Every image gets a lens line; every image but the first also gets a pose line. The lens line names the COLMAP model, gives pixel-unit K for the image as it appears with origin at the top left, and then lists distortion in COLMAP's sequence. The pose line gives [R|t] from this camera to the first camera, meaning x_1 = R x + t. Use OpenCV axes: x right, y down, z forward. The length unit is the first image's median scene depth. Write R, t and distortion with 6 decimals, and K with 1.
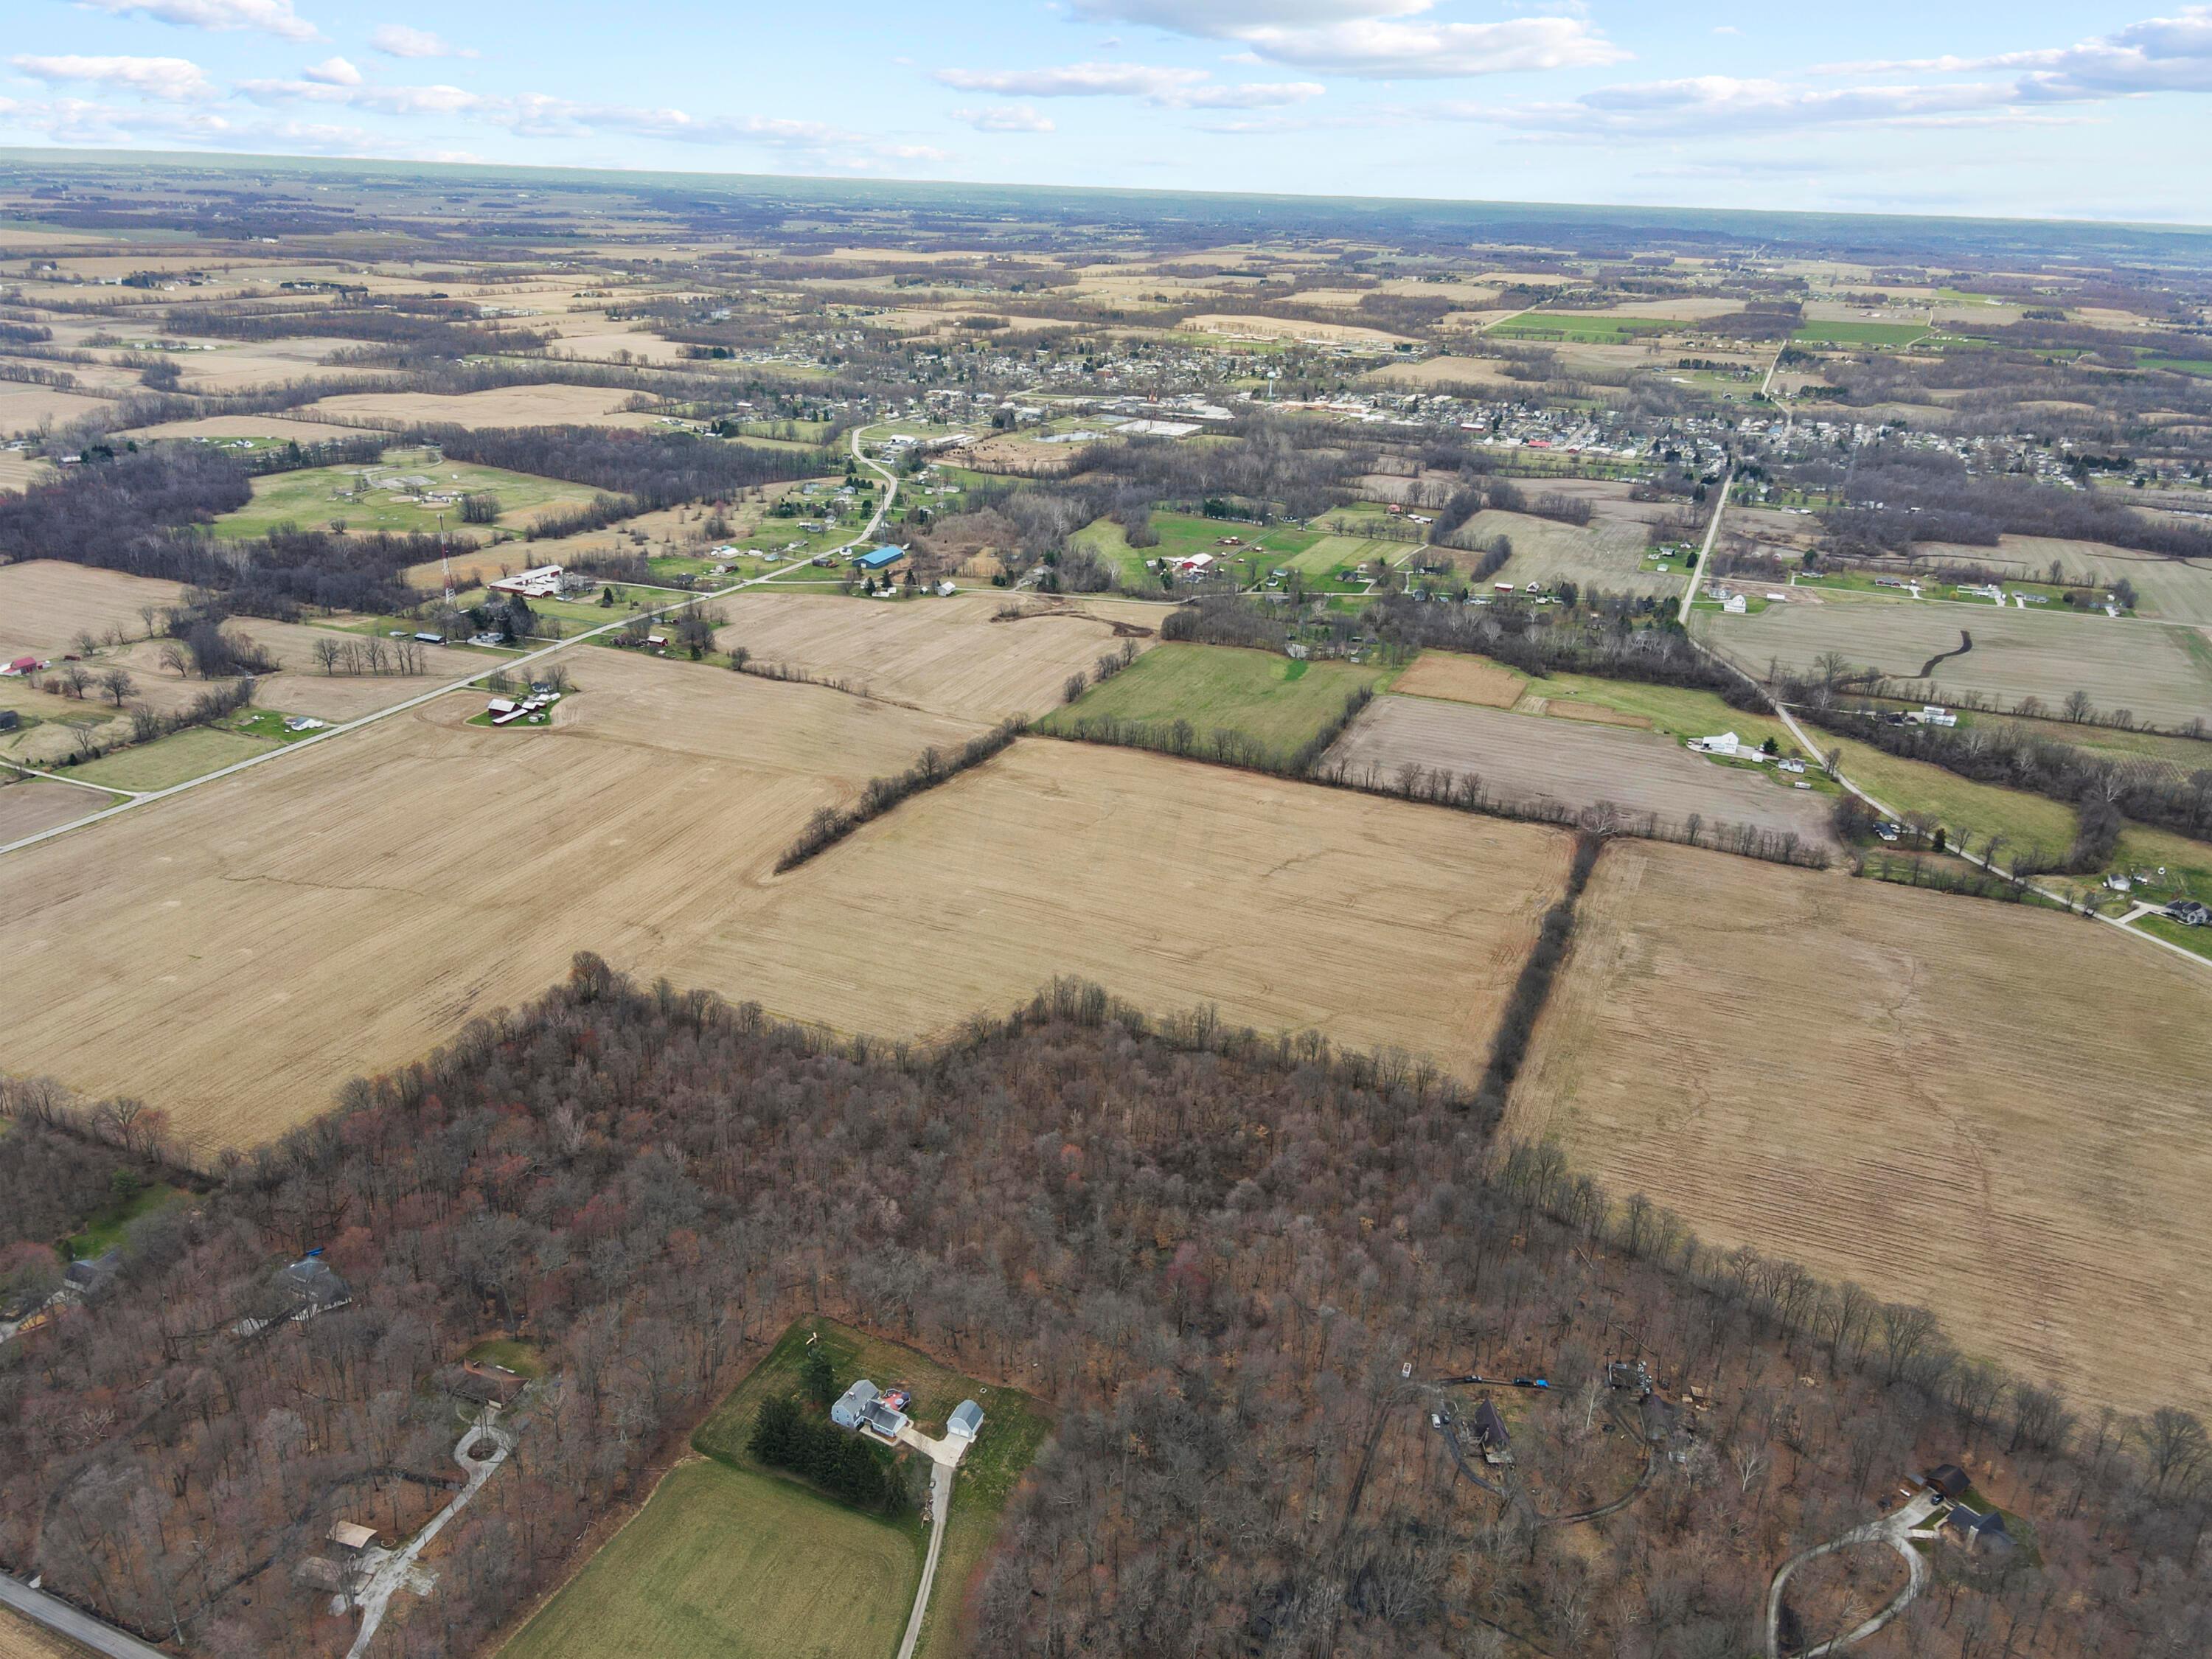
lens RADIAL K [[1620.8, 0, 1101.7], [0, 1620.8, 812.5], [0, 0, 1]] dist [0.011588, 0.020420]
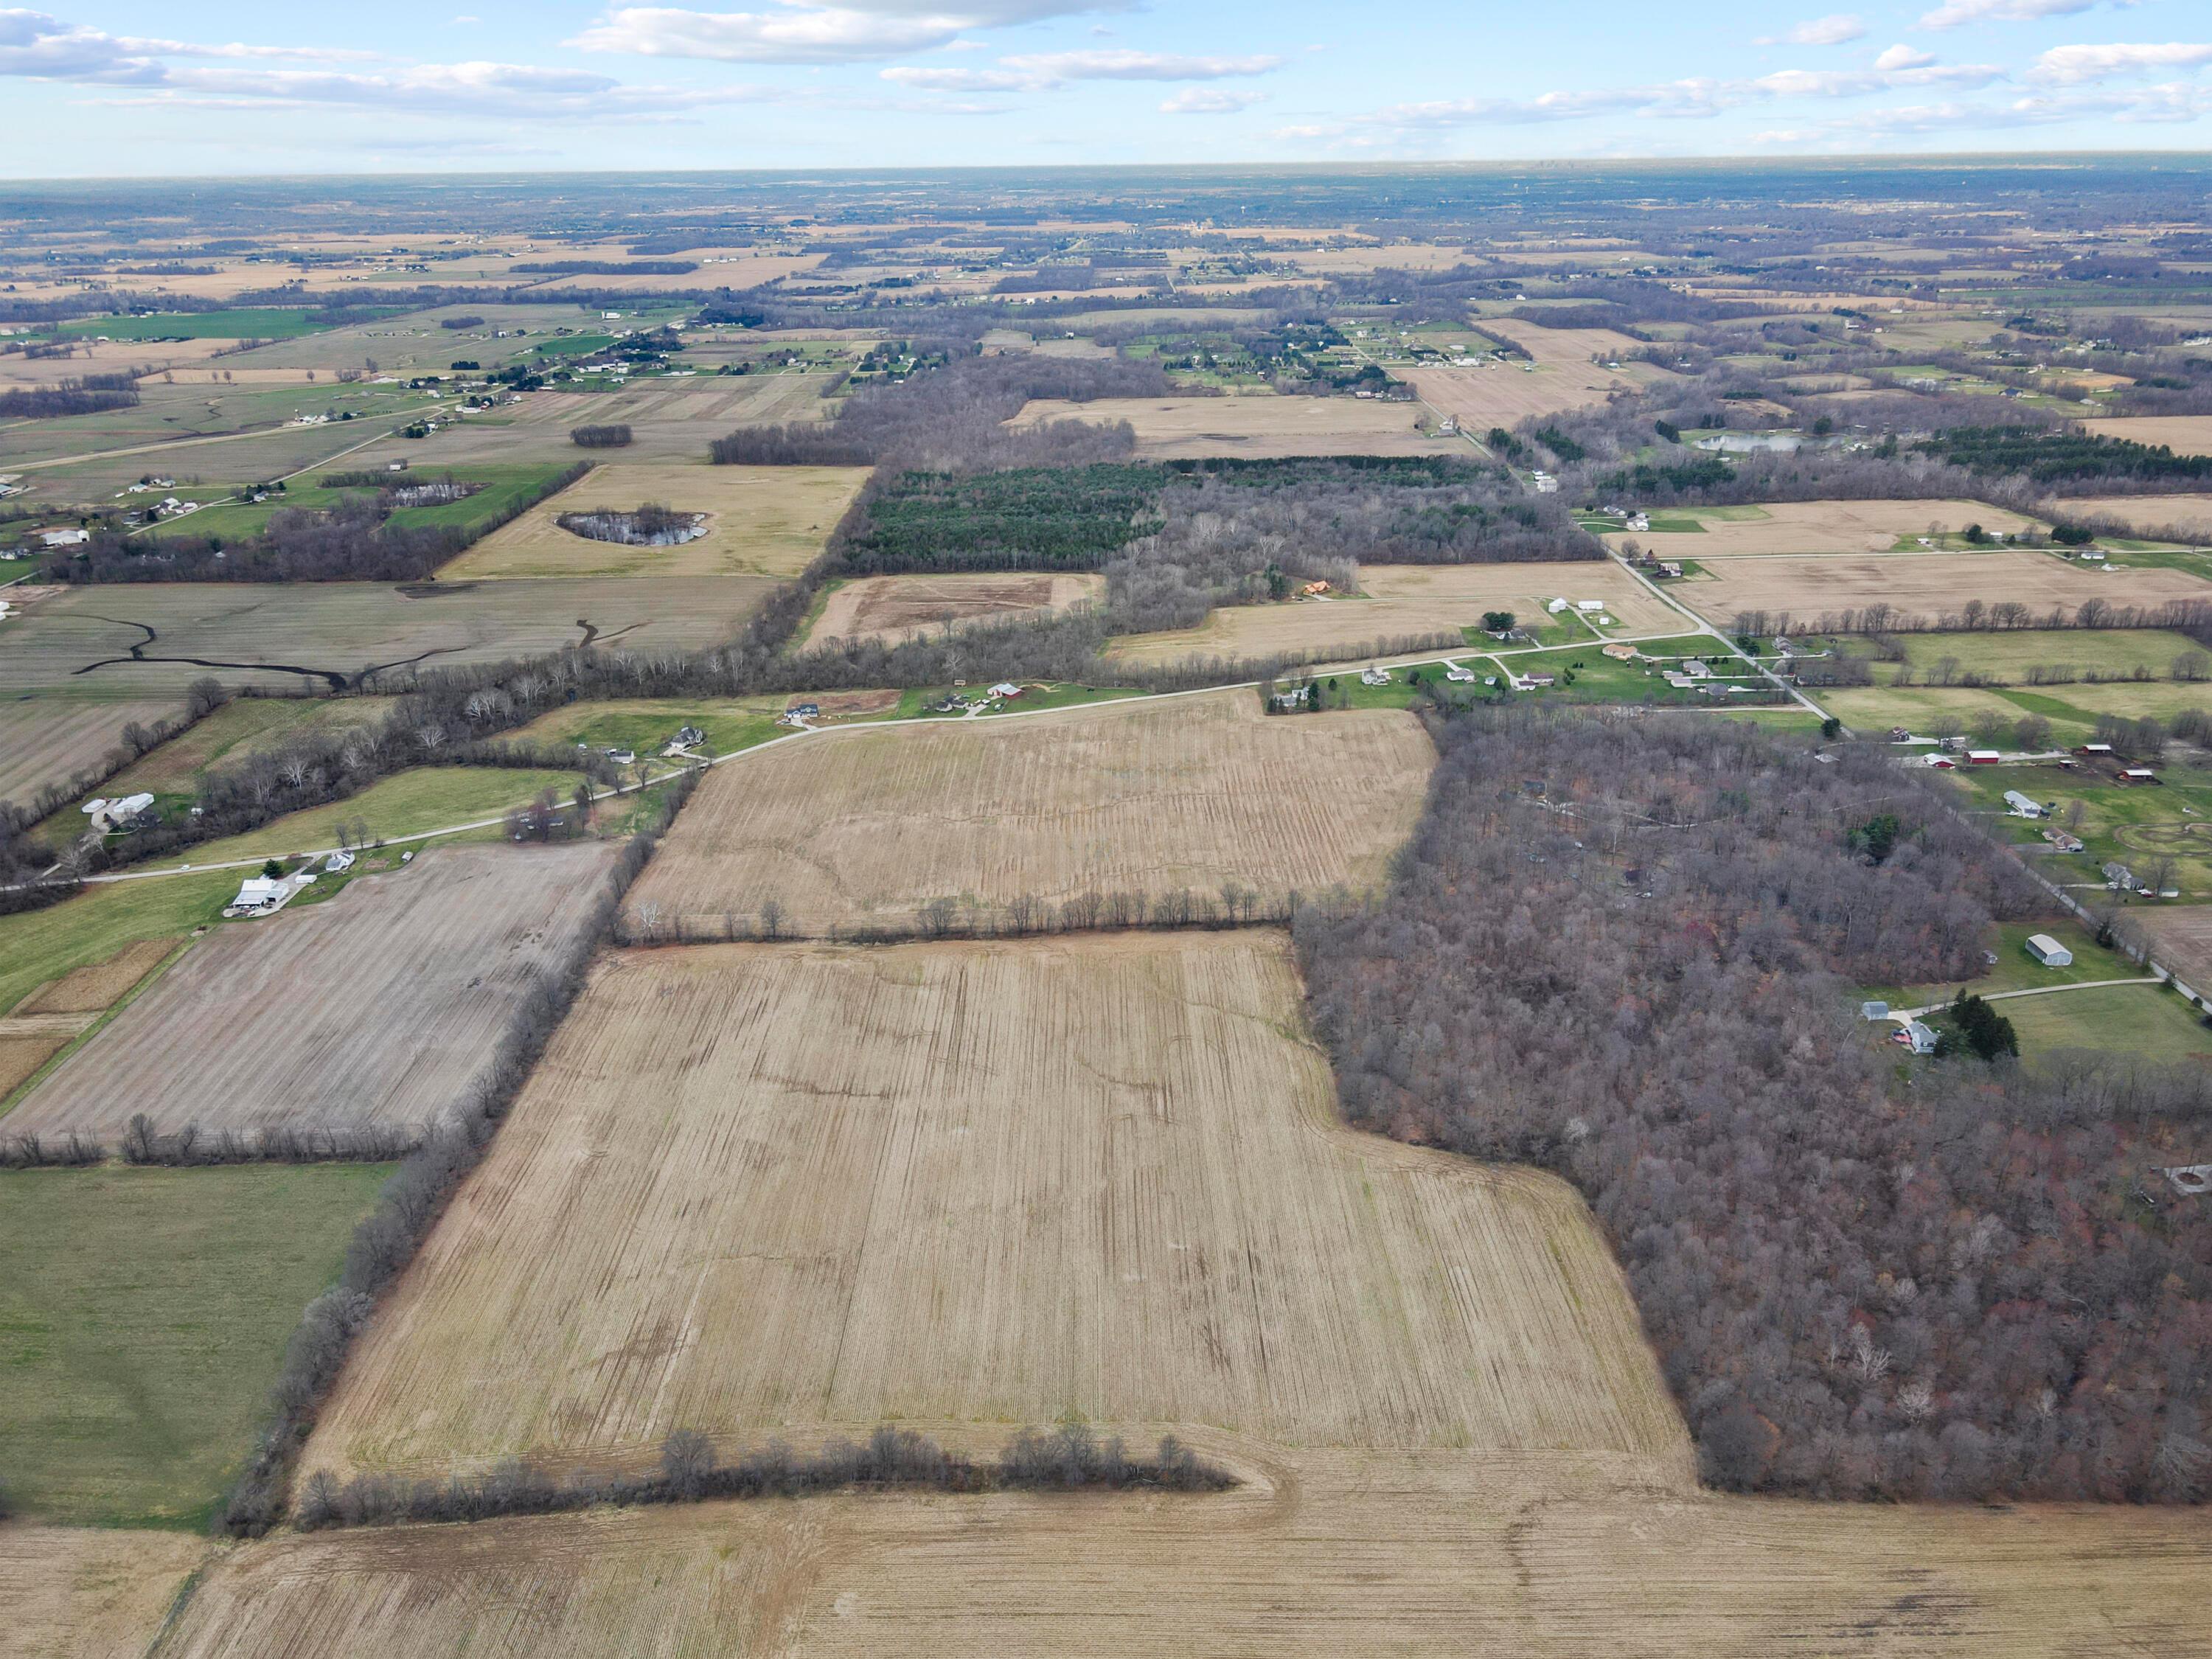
lens RADIAL K [[1617.6, 0, 1102.7], [0, 1617.6, 826.0], [0, 0, 1]] dist [0.007003, 0.012639]
pose [[-0.398804, -0.382649, 0.833388, -0.436657], [0.335756, 0.784753, 0.520989, -0.349509], [-0.853360, 0.487588, -0.184486, 0.795948]]
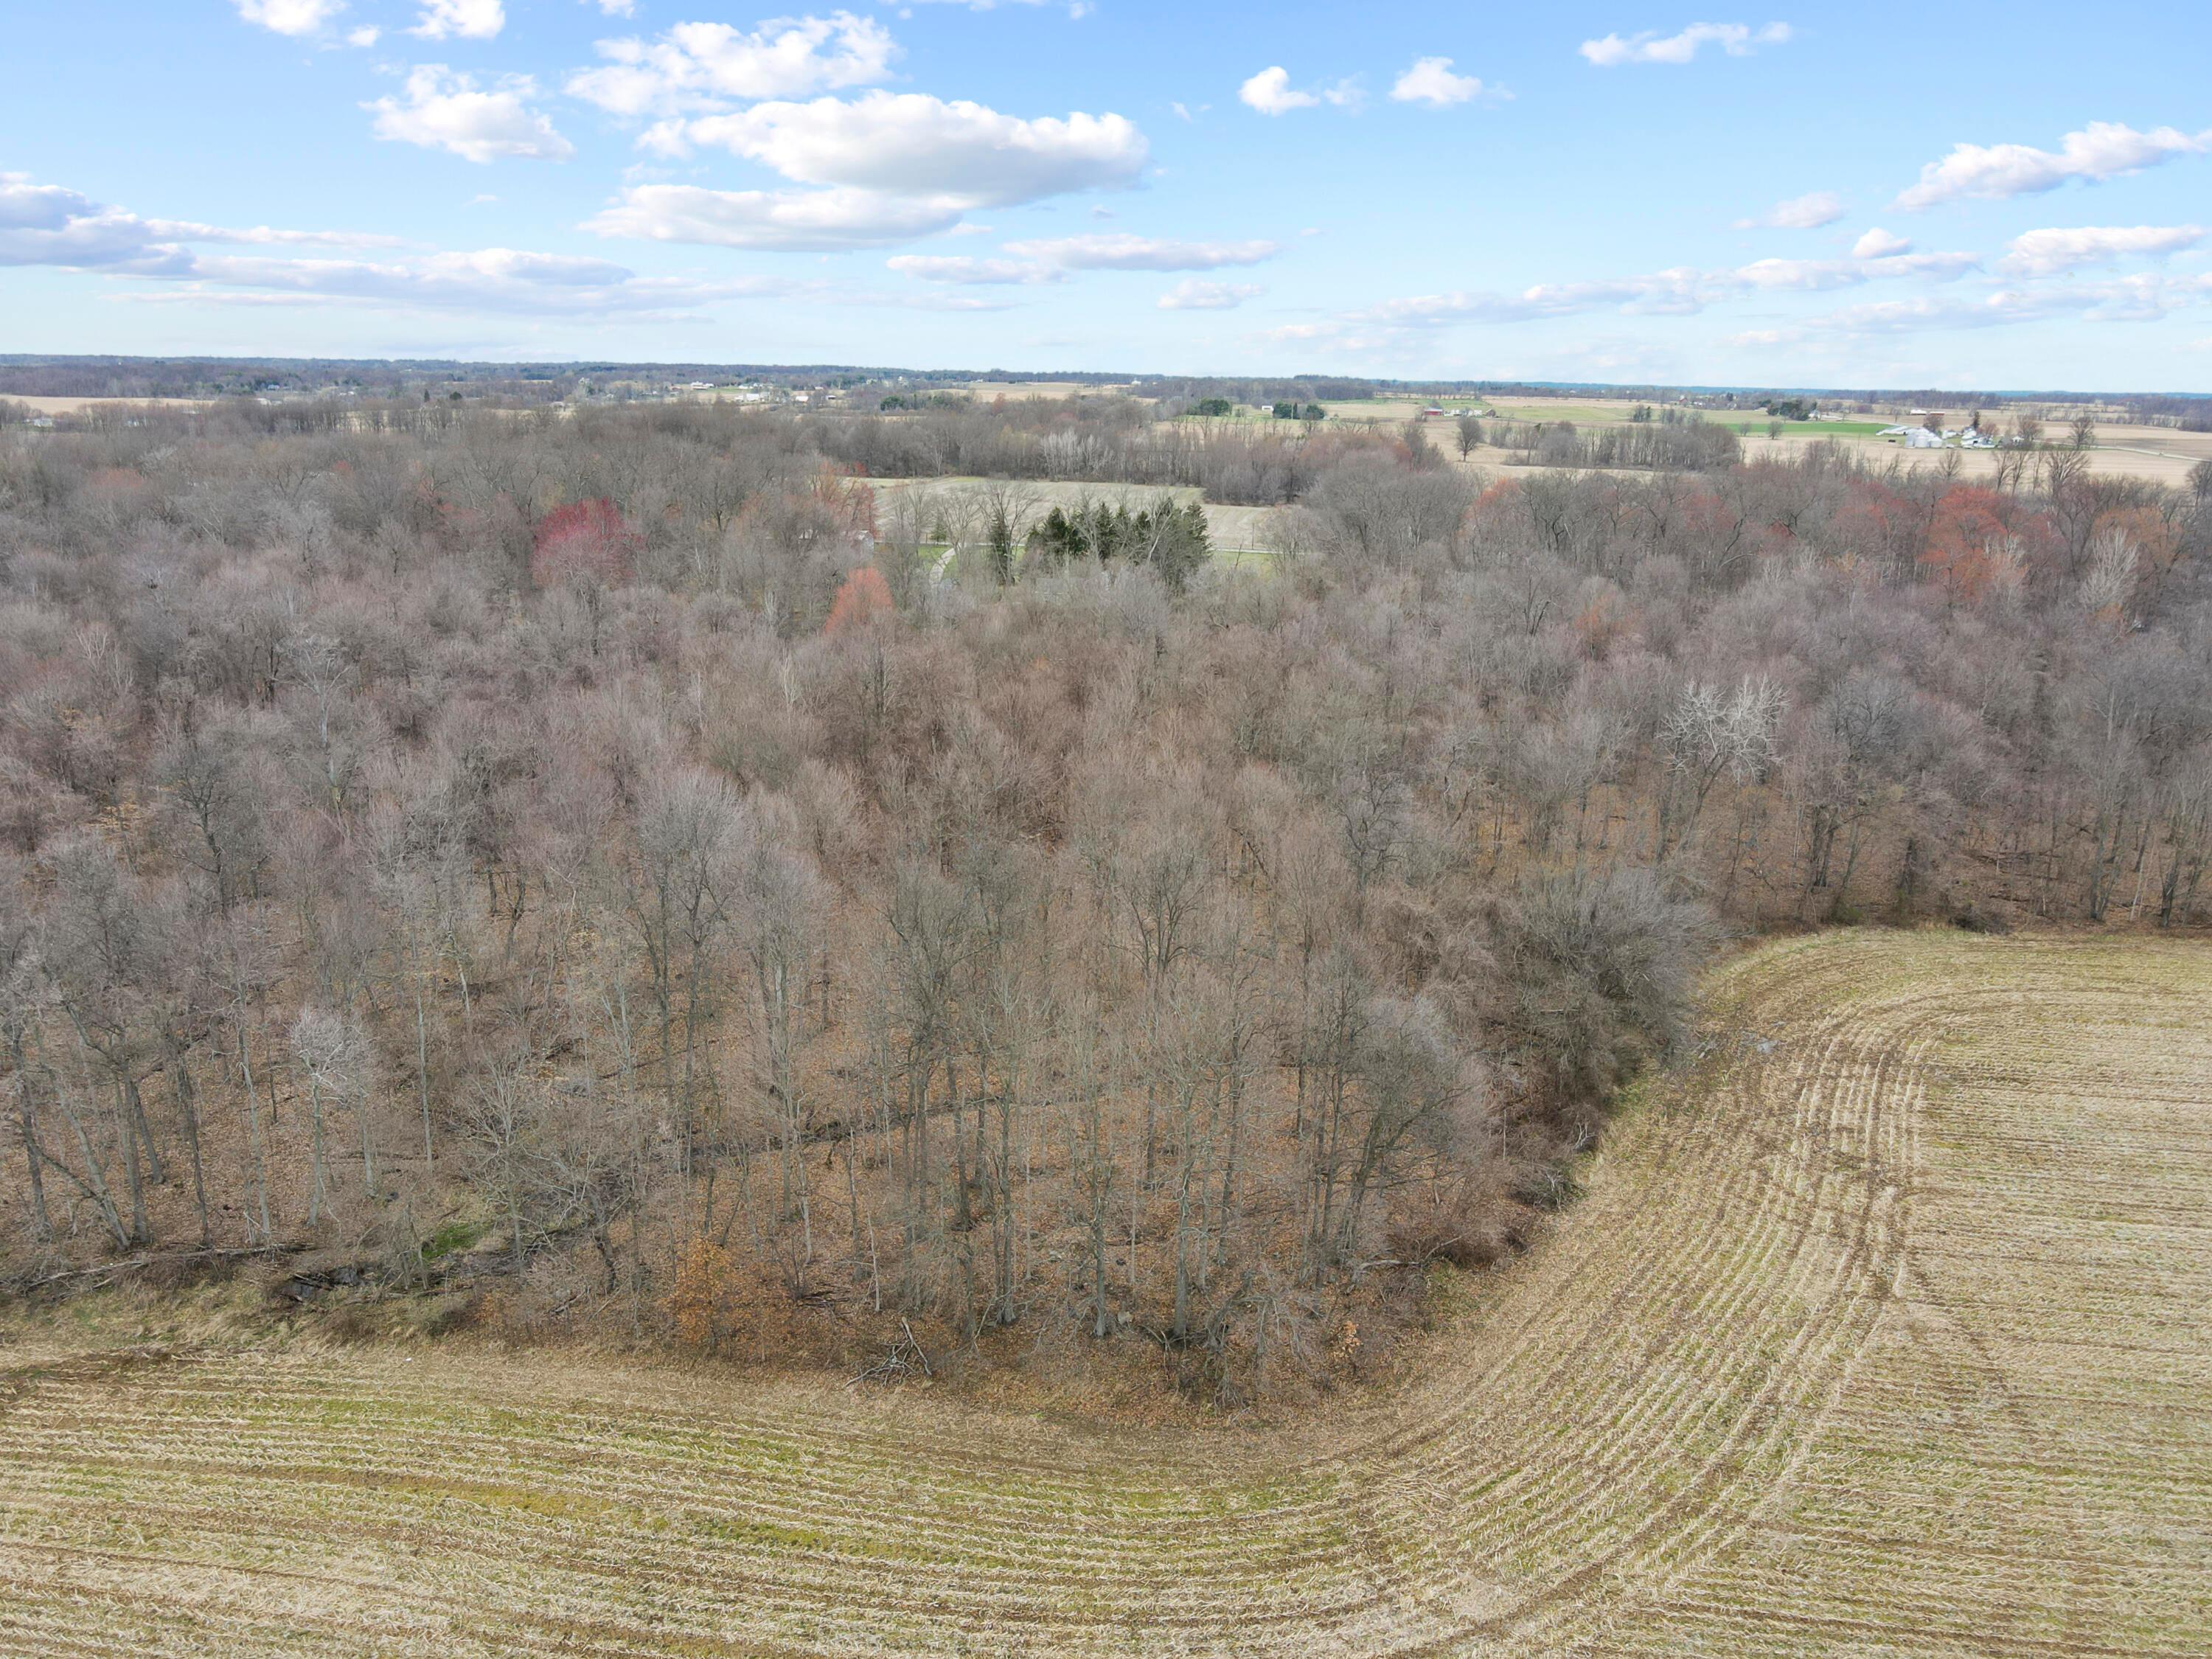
lens RADIAL K [[1612.2, 0, 1101.6], [0, 1612.2, 815.7], [0, 0, 1]] dist [0.022026, 0.001501]
pose [[-0.968640, 0.012754, -0.248139, 0.009633], [-0.137991, 0.802891, 0.579934, 0.020287], [0.206625, 0.595989, -0.775953, 0.698458]]
